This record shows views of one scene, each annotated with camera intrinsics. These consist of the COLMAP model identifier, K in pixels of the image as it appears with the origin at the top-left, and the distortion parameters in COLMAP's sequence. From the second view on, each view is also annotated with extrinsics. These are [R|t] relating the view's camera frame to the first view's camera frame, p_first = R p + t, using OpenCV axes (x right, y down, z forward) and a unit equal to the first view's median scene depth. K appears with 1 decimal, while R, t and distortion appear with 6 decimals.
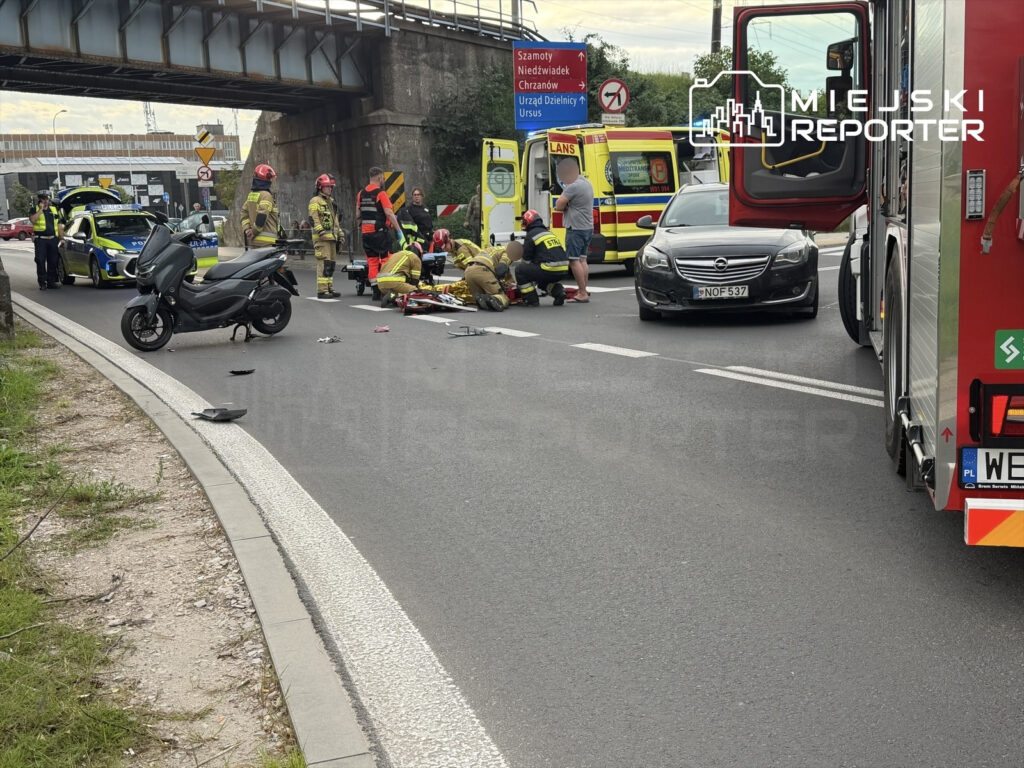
lens RADIAL K [[1242.7, 0, 512.0], [0, 1242.7, 384.0], [0, 0, 1]] dist [0.228517, -0.624702]
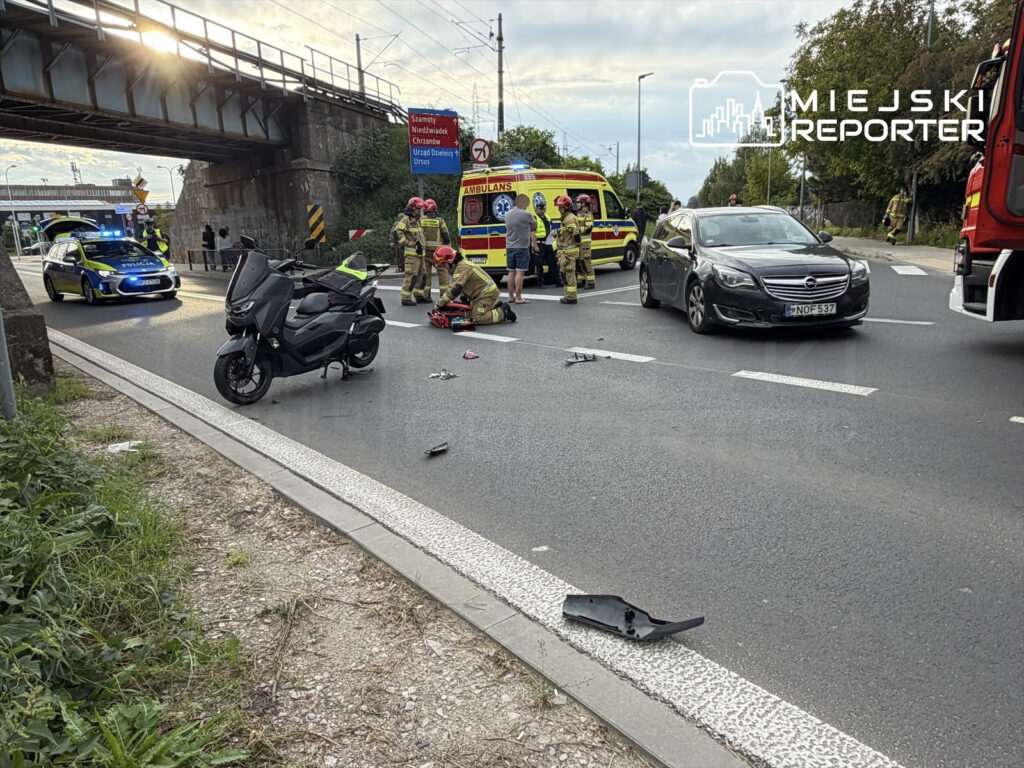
lens RADIAL K [[681.0, 0, 482.2], [0, 681.0, 379.7], [0, 0, 1]] dist [0.000124, -0.002530]
pose [[0.964869, -0.058401, 0.256157, -0.124761], [0.040061, 0.996284, 0.076245, -0.034721], [-0.259658, -0.063305, 0.963624, 0.259030]]
